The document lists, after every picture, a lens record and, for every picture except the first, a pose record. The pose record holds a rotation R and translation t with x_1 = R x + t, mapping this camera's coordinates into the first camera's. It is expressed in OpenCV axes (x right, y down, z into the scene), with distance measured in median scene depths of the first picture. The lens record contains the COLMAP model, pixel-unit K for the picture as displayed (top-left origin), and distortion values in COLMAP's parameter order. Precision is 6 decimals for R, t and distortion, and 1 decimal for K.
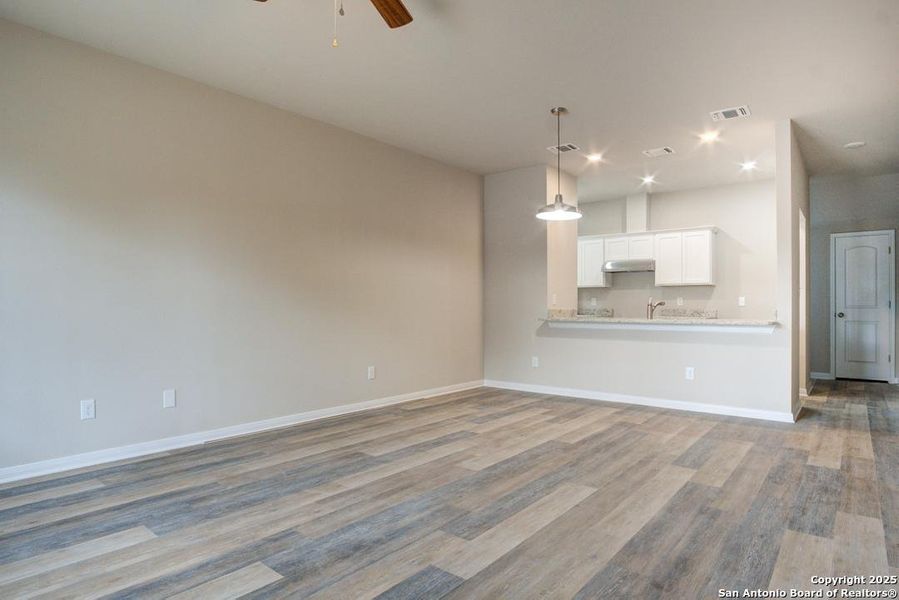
lens RADIAL K [[507.5, 0, 457.3], [0, 507.5, 299.1], [0, 0, 1]] dist [-0.043355, 0.005420]
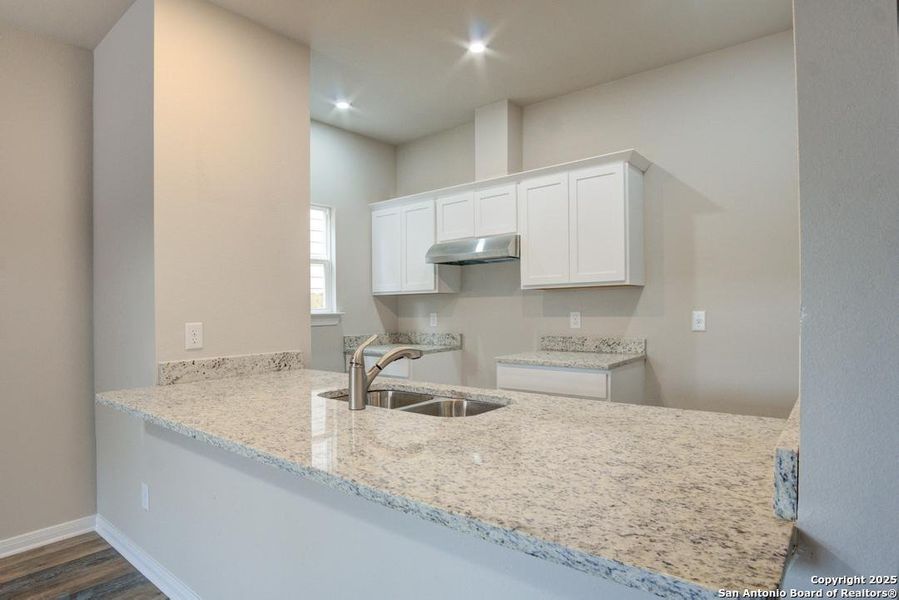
lens RADIAL K [[507.5, 0, 468.8], [0, 507.5, 311.0], [0, 0, 1]] dist [-0.043355, 0.005420]
pose [[0.999654, -0.021373, 0.015314, 0.643055], [0.020978, 0.999454, 0.025522, -0.036068], [-0.015851, -0.025192, 0.999557, 0.999546]]
